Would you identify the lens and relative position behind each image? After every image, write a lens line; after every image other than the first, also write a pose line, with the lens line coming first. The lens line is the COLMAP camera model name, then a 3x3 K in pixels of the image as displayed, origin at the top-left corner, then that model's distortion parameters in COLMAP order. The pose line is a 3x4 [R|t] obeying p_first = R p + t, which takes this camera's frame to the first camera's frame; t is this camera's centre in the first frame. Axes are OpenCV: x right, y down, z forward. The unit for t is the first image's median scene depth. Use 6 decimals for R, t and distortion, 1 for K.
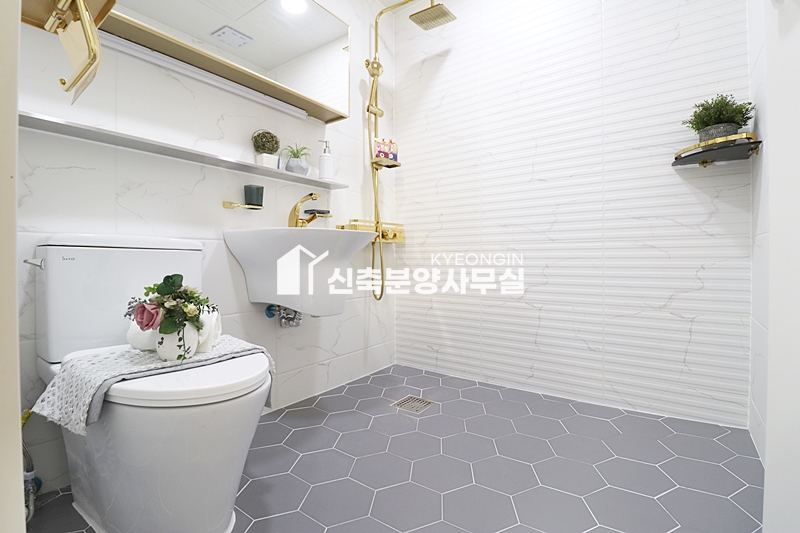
lens RADIAL K [[372.0, 0, 399.9], [0, 372.0, 262.5], [0, 0, 1]] dist [-0.005183, -0.013176]
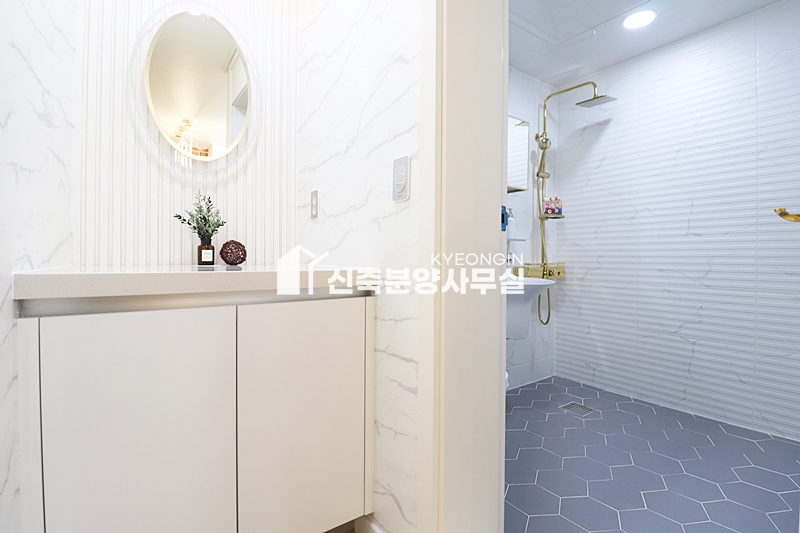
lens RADIAL K [[372.0, 0, 399.9], [0, 372.0, 262.5], [0, 0, 1]] dist [-0.005183, -0.013176]
pose [[0.943080, 0.013151, -0.332306, -0.105032], [-0.014661, 0.999890, -0.002036, -0.100905], [0.332243, 0.006792, 0.943169, -0.367554]]
